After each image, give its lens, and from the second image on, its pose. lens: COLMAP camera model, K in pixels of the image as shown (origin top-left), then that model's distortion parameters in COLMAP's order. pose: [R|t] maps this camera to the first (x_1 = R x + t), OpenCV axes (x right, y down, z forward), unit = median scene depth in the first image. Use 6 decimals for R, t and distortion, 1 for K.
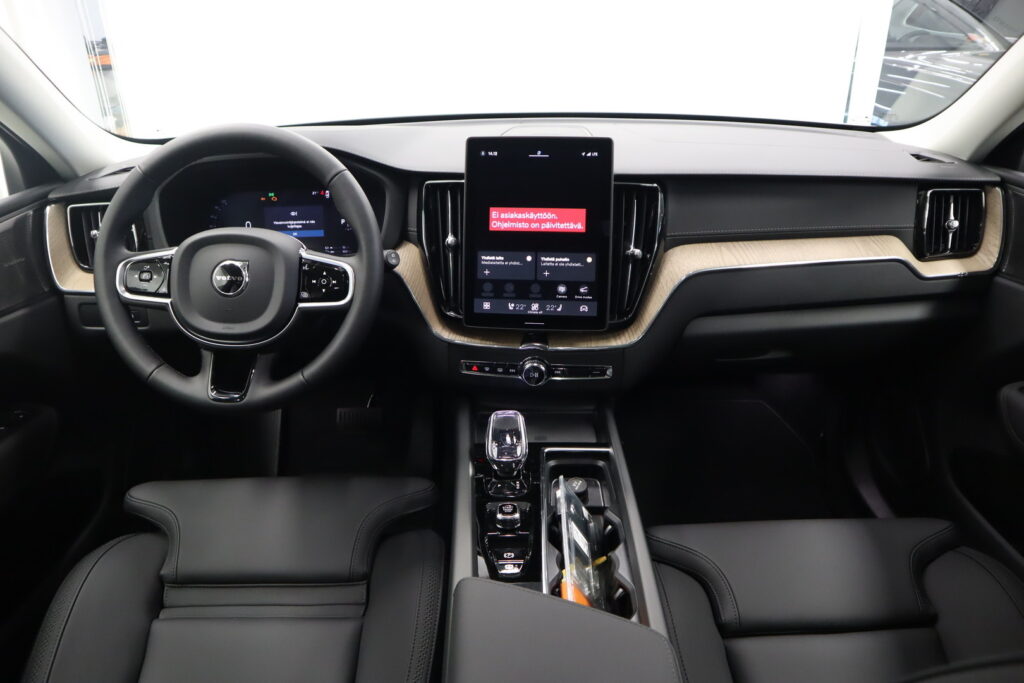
lens RADIAL K [[703.1, 0, 512.0], [0, 703.1, 341.5], [0, 0, 1]] dist [-0.094159, 0.002513]
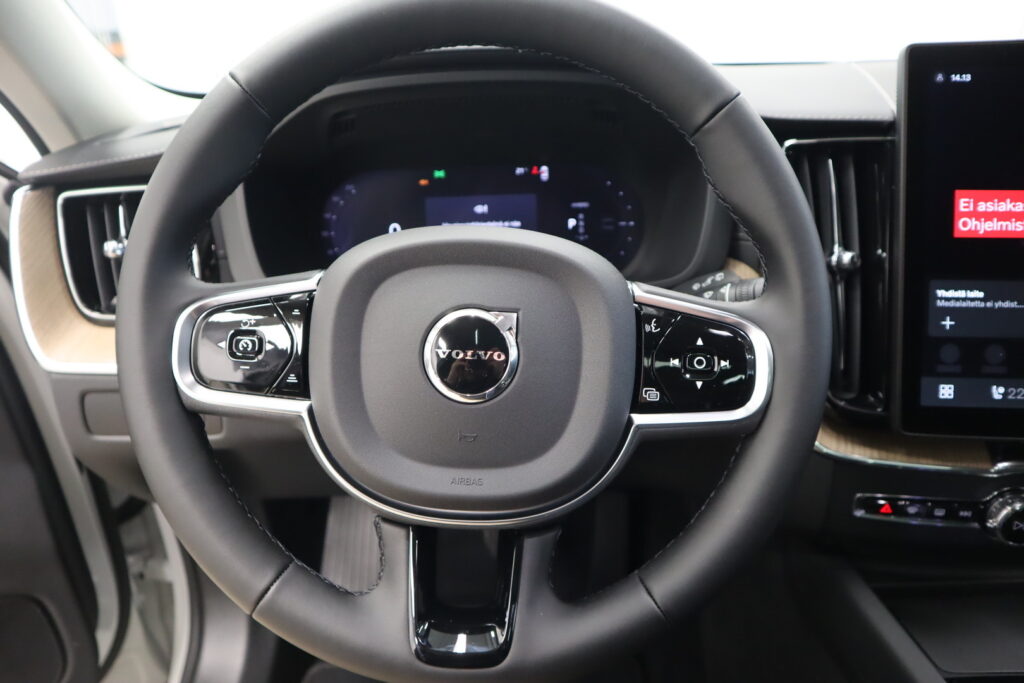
lens RADIAL K [[707.5, 0, 512.0], [0, 707.5, 341.5], [0, 0, 1]] dist [-0.060506, 0.003869]
pose [[0.999756, -0.011891, -0.018595, -0.329818], [0.011627, 0.999832, -0.014200, -0.083069], [0.018760, 0.013981, 0.999726, 0.519922]]
